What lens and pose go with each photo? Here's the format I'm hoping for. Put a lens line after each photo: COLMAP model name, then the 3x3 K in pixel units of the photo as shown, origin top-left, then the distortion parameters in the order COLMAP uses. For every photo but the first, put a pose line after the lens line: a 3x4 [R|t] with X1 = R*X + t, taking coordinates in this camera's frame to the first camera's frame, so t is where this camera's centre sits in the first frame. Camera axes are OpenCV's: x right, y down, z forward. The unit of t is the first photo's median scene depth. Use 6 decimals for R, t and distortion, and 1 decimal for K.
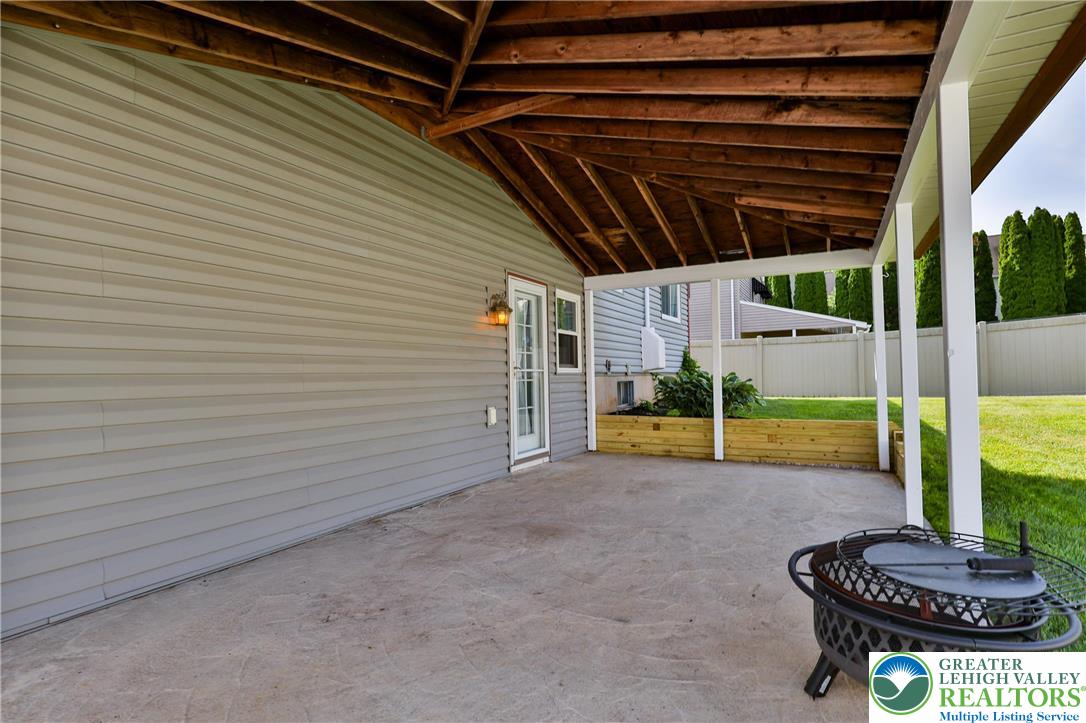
lens RADIAL K [[530.7, 0, 542.5], [0, 530.7, 363.5], [0, 0, 1]] dist [-0.001125, 0.001286]
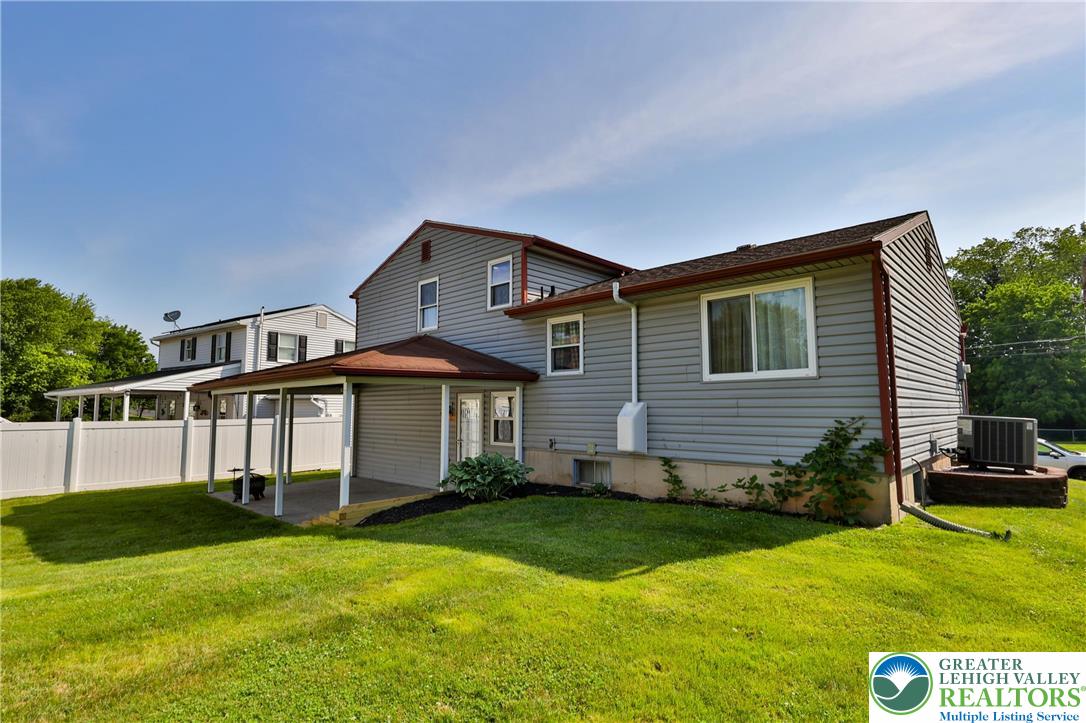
lens RADIAL K [[530.7, 0, 542.5], [0, 530.7, 363.5], [0, 0, 1]] dist [-0.001125, 0.001286]
pose [[-0.259606, -0.073518, -0.962912, 1.757266], [0.025582, 0.996225, -0.082958, -0.102738], [0.965376, -0.046169, -0.256745, 1.782786]]
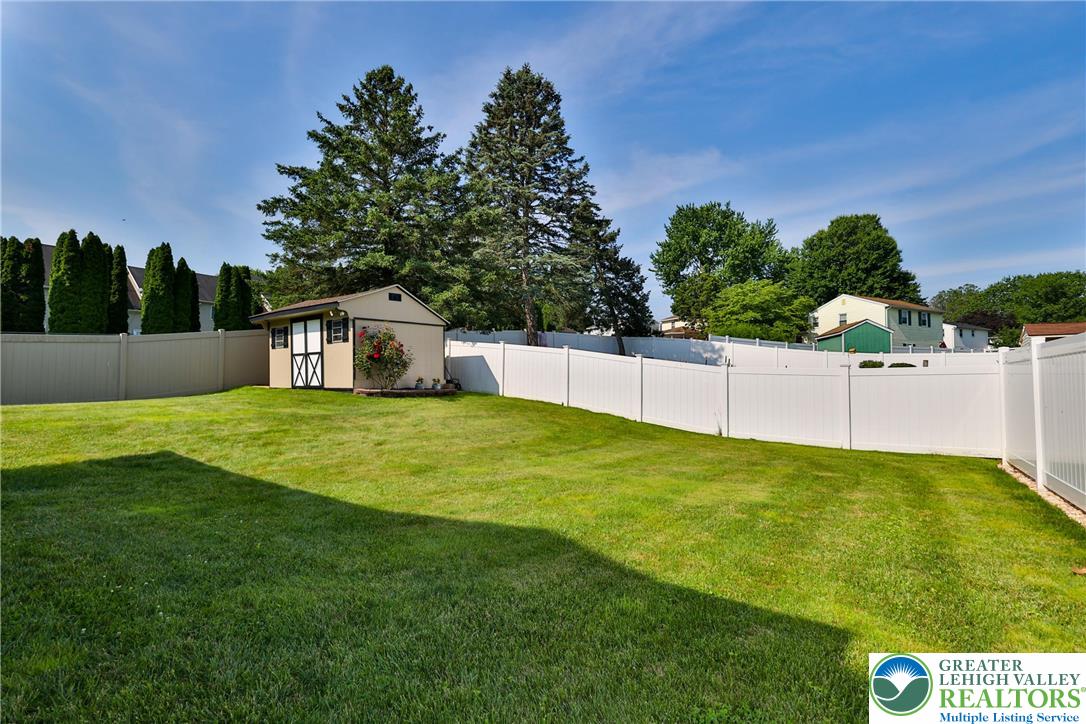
lens RADIAL K [[530.7, 0, 542.5], [0, 530.7, 364.0], [0, 0, 1]] dist [-0.001125, 0.001286]
pose [[0.133958, 0.055380, 0.989438, 0.003451], [-0.032689, 0.998141, -0.051442, -0.002926], [-0.990448, -0.025453, 0.135519, -0.306217]]
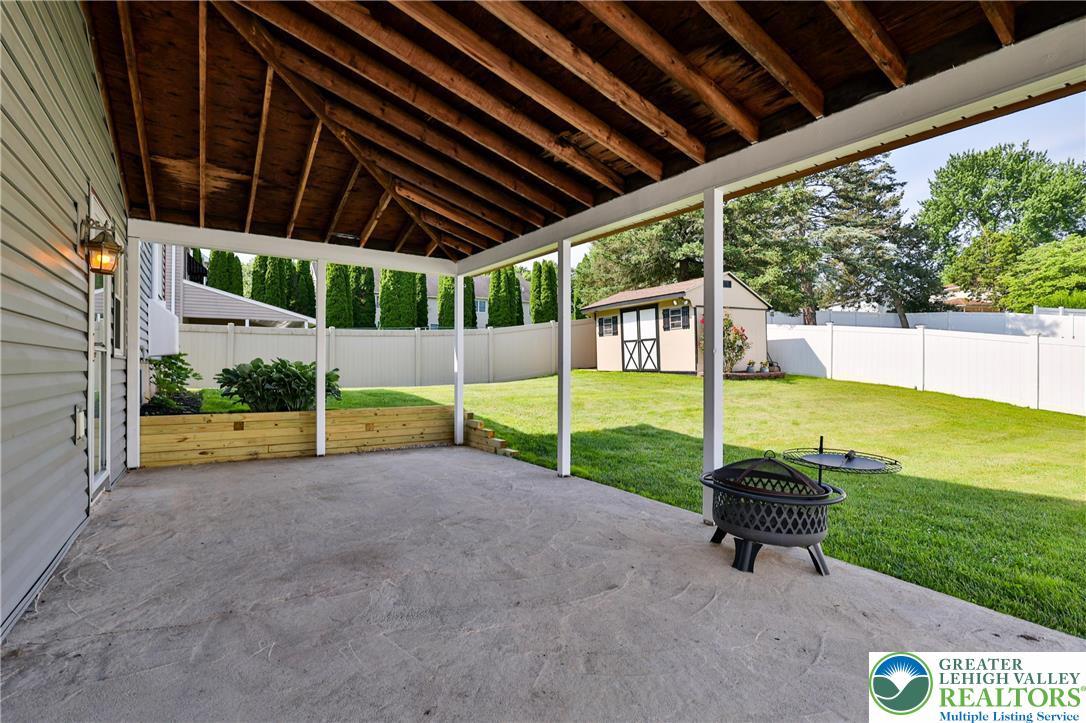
lens RADIAL K [[530.7, 0, 542.5], [0, 530.7, 363.5], [0, 0, 1]] dist [-0.001125, 0.001286]
pose [[0.473458, 0.023130, 0.880512, -0.337609], [-0.032320, 0.999438, -0.008875, 0.018606], [-0.880223, -0.024256, 0.473940, 0.243984]]
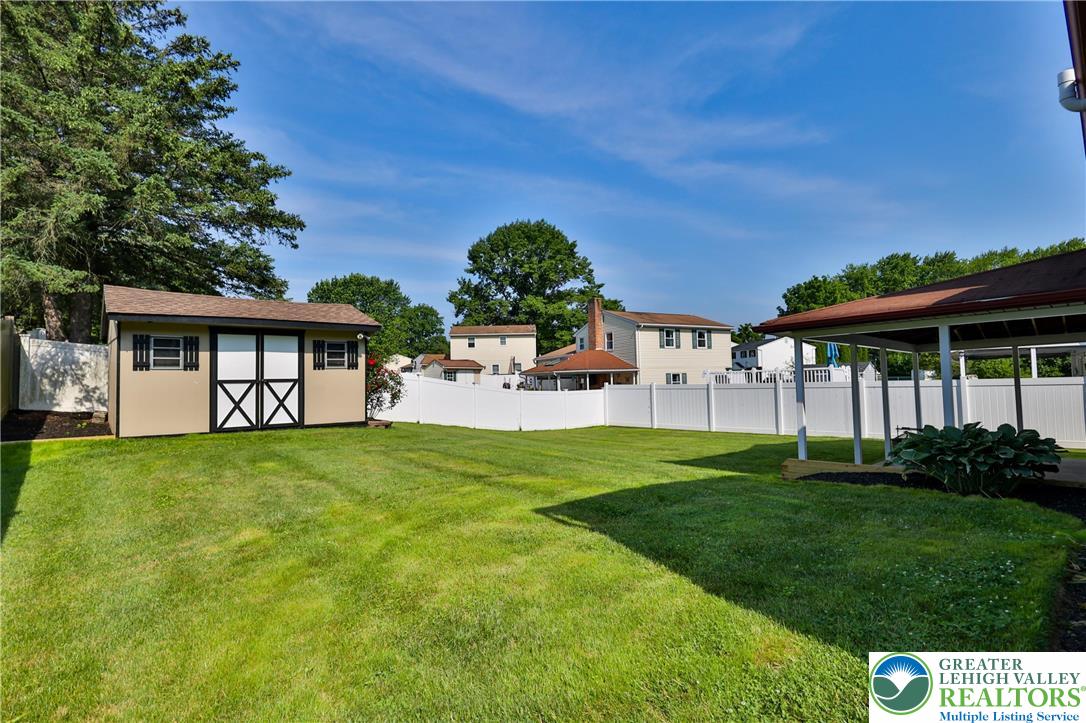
lens RADIAL K [[530.7, 0, 542.5], [0, 530.7, 363.5], [0, 0, 1]] dist [-0.001125, 0.001286]
pose [[-0.948269, 0.045054, 0.314255, 0.824690], [0.023973, 0.997214, -0.070630, -0.049977], [-0.316562, -0.059442, -0.946707, 2.427217]]
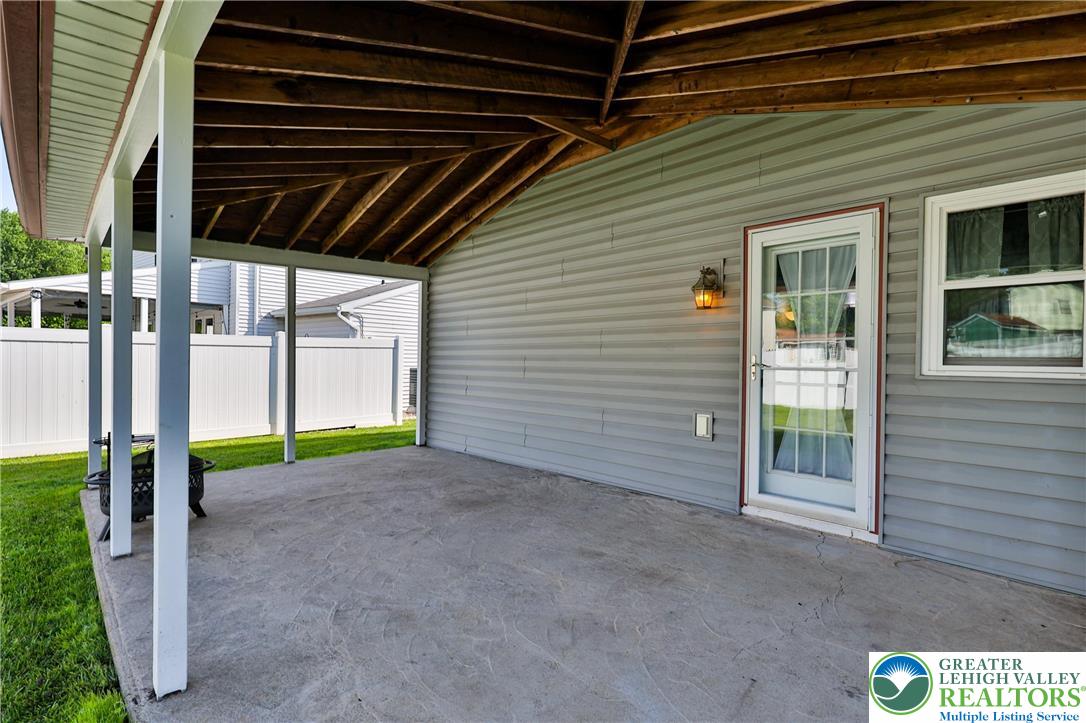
lens RADIAL K [[530.7, 0, 542.5], [0, 530.7, 363.5], [0, 0, 1]] dist [-0.001125, 0.001286]
pose [[-0.306763, 0.016123, -0.951650, 0.659577], [0.017878, 0.999778, 0.011176, -0.005067], [0.951618, -0.013585, -0.306983, 0.924329]]
